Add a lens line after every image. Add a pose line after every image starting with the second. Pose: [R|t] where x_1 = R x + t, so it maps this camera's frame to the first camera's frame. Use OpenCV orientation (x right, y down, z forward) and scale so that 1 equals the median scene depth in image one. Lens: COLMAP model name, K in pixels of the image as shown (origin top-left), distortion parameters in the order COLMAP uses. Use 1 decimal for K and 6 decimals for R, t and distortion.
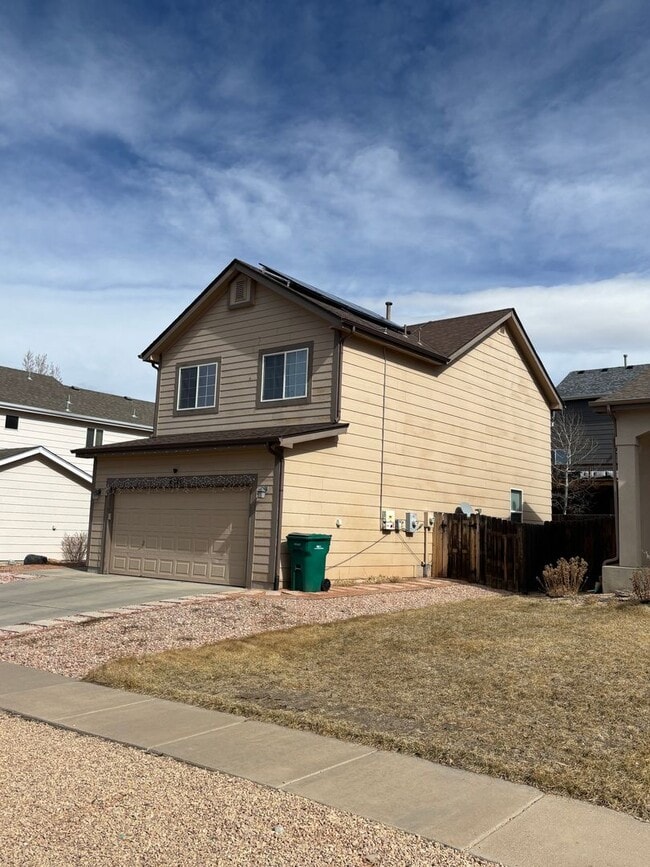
lens RADIAL K [[773.1, 0, 353.7], [0, 773.1, 412.1], [0, 0, 1]] dist [0.012280, -0.014735]
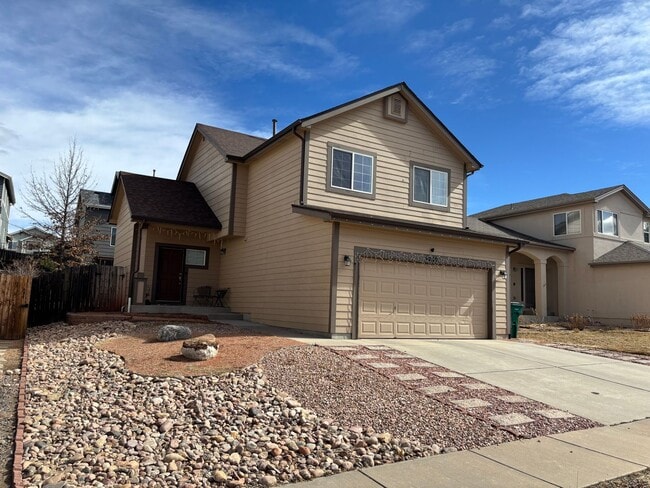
lens RADIAL K [[506.5, 0, 324.6], [0, 506.5, 250.8], [0, 0, 1]] dist [0.023183, -0.000288]
pose [[0.372784, 0.085340, 0.923986, -0.965734], [-0.166567, 0.985742, -0.023842, 0.115742], [-0.912846, -0.145018, 0.381683, 0.791148]]
